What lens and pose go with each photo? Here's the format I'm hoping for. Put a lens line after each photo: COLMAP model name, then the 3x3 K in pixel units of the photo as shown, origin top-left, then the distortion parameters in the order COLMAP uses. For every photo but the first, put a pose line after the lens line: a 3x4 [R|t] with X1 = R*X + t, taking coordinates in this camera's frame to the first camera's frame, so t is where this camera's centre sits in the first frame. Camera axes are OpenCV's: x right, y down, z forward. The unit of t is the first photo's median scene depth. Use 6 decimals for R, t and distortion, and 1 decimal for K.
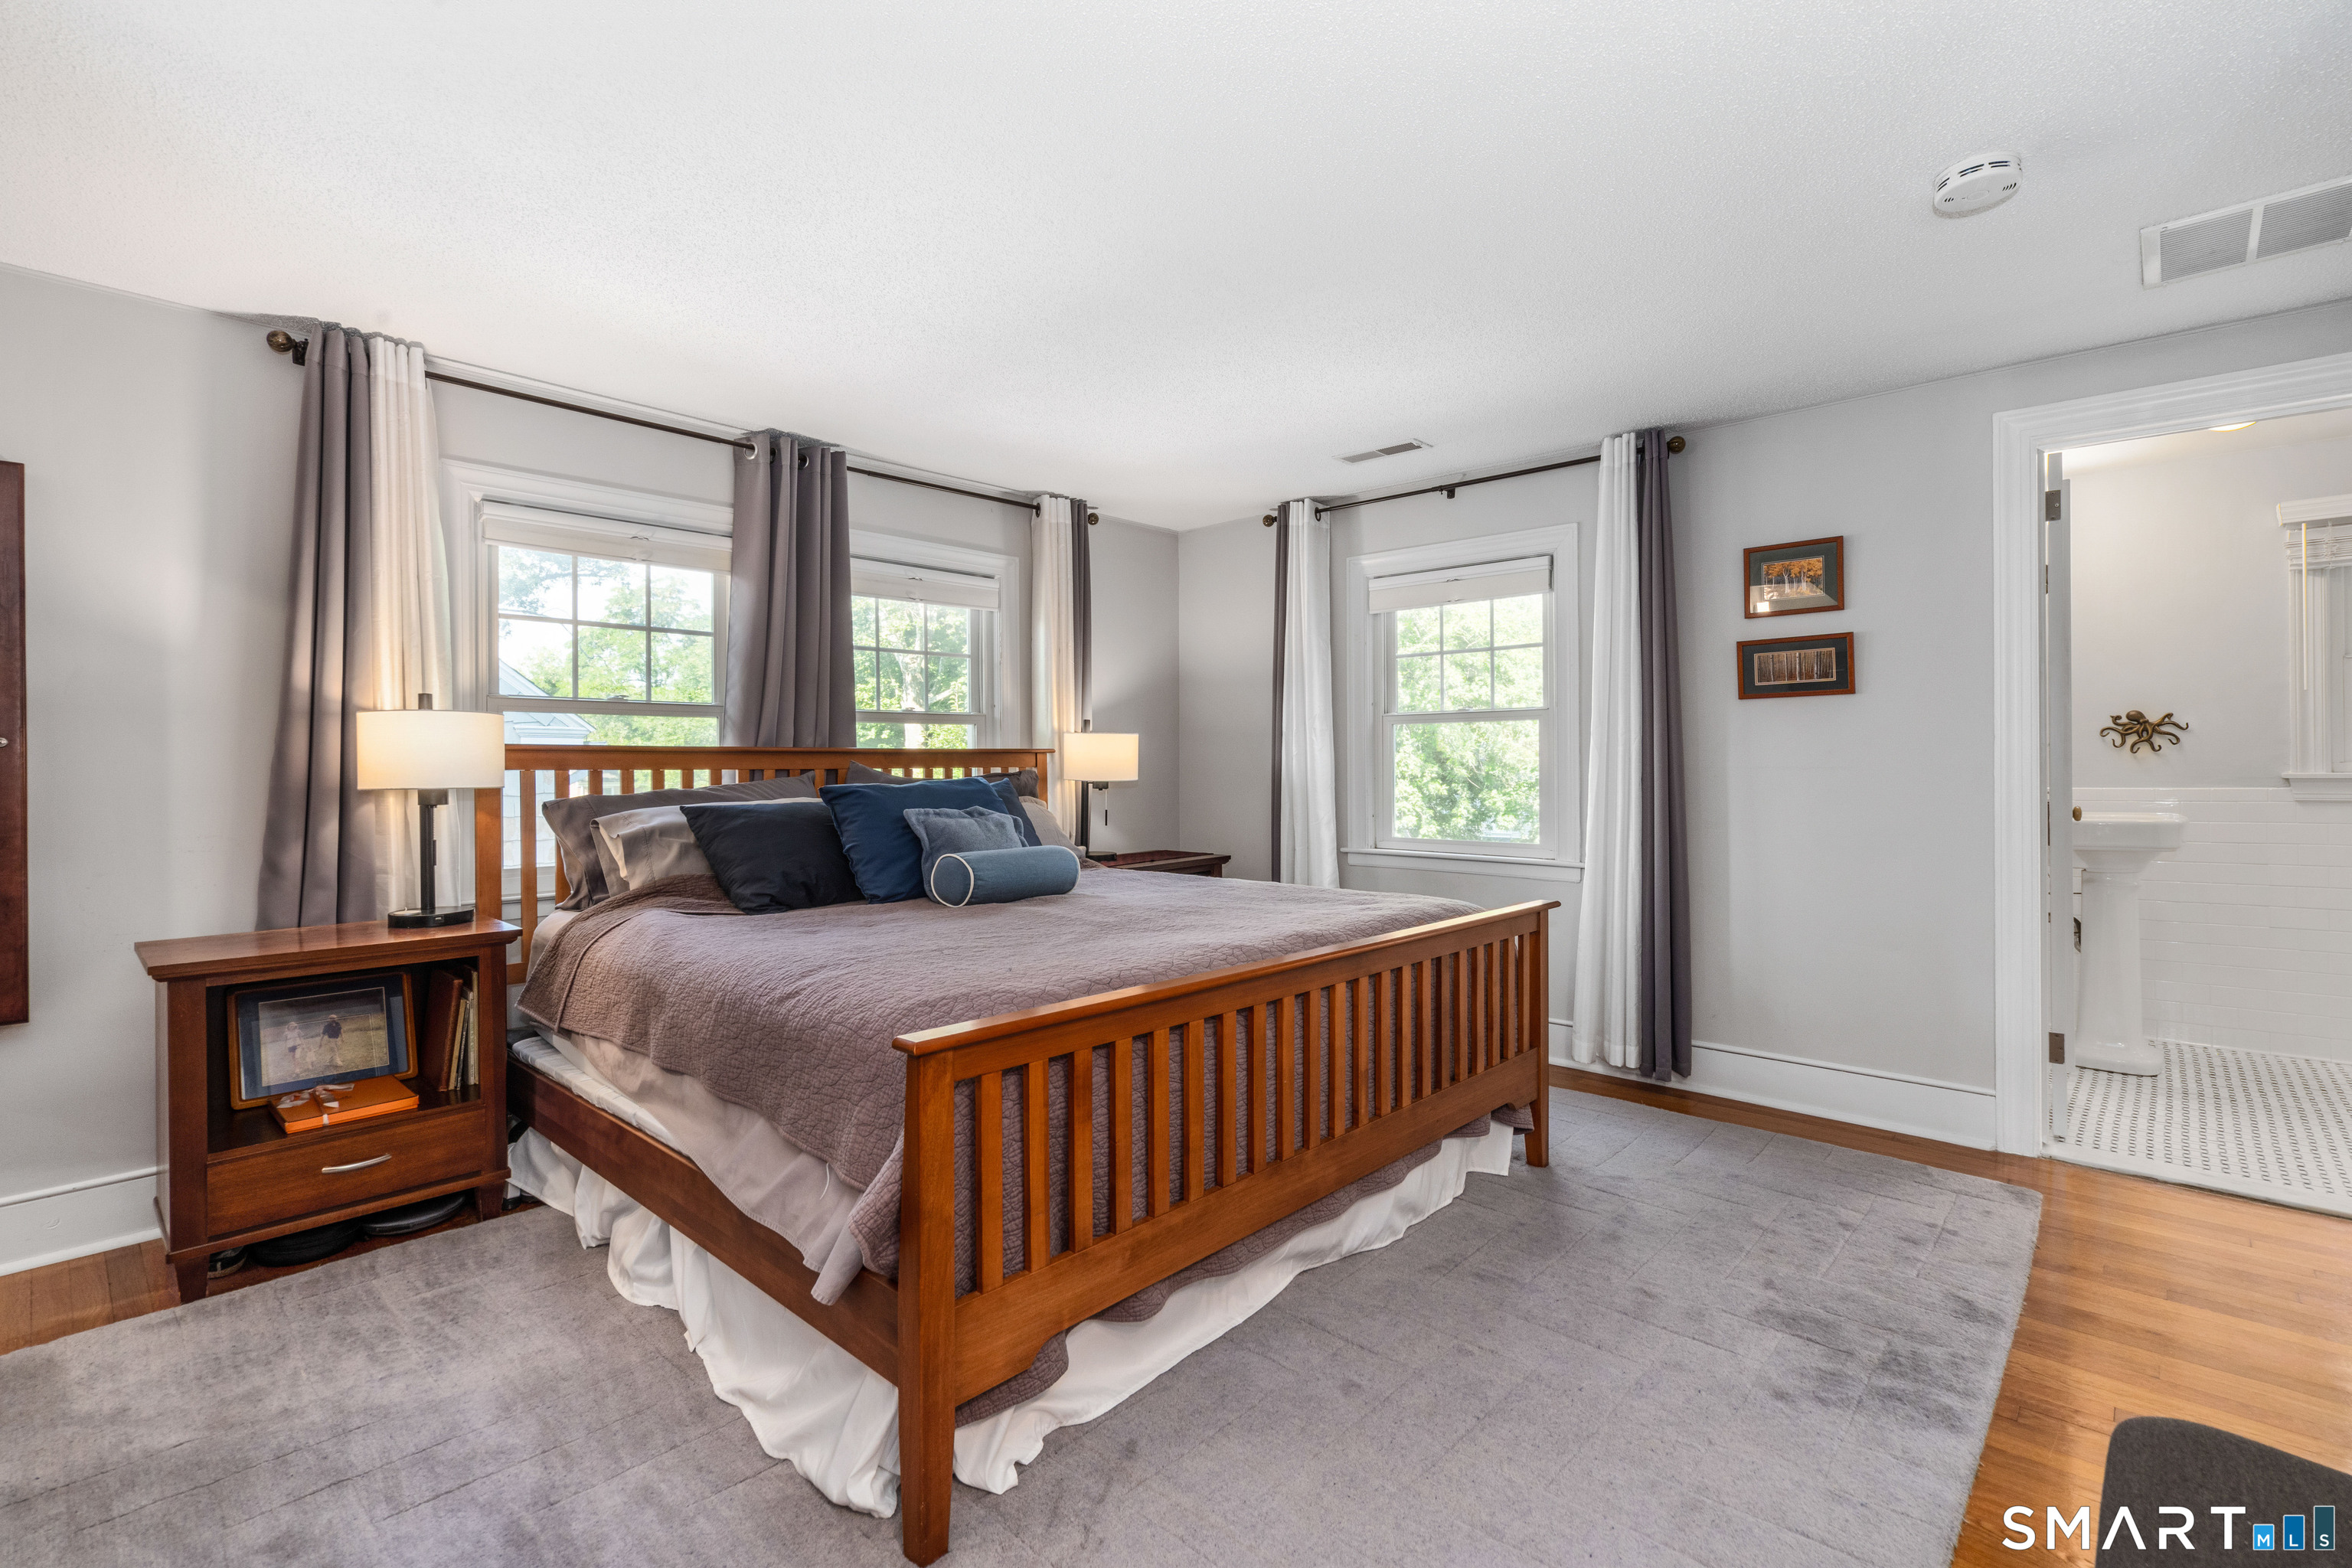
lens RADIAL K [[1063.8, 0, 1168.8], [0, 1063.8, 762.1], [0, 0, 1]] dist [-0.000826, 0.002253]
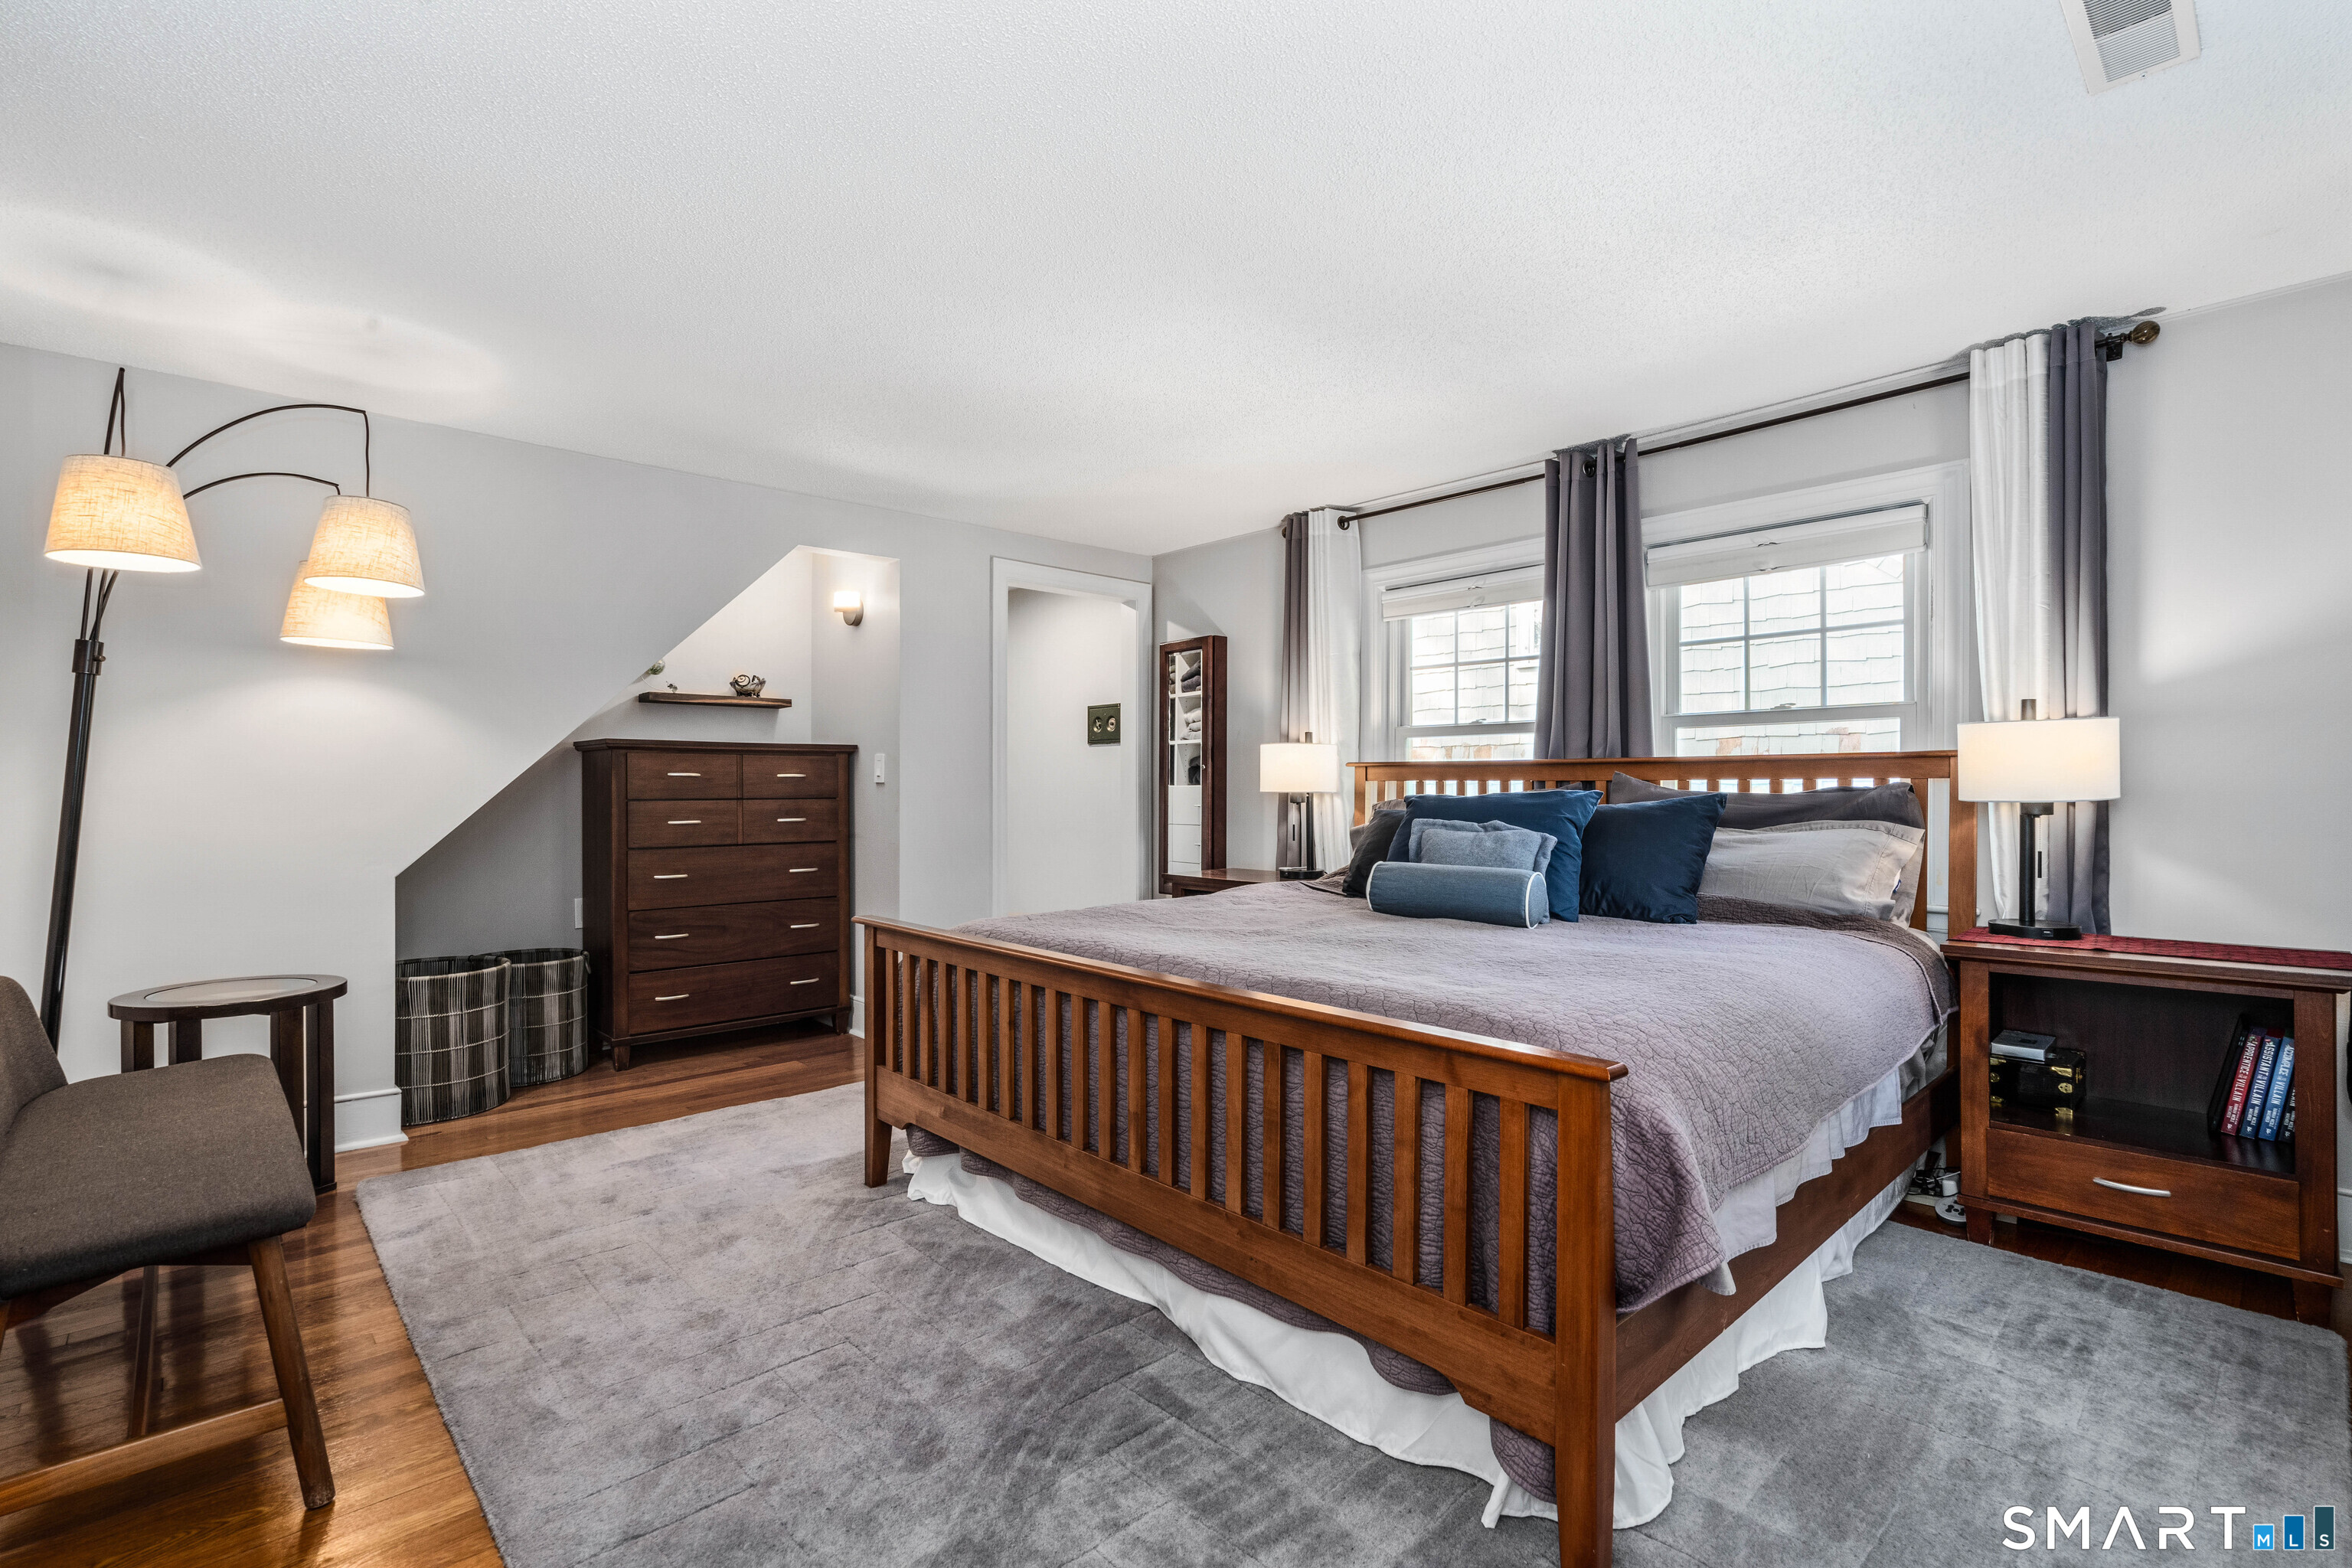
lens RADIAL K [[1063.8, 0, 1169.4], [0, 1063.8, 796.1], [0, 0, 1]] dist [-0.000826, 0.002253]
pose [[-0.069806, 0.018832, -0.997383, 0.694553], [0.005637, 0.999813, 0.018483, 0.000899], [0.997545, -0.004332, -0.069899, 0.698960]]
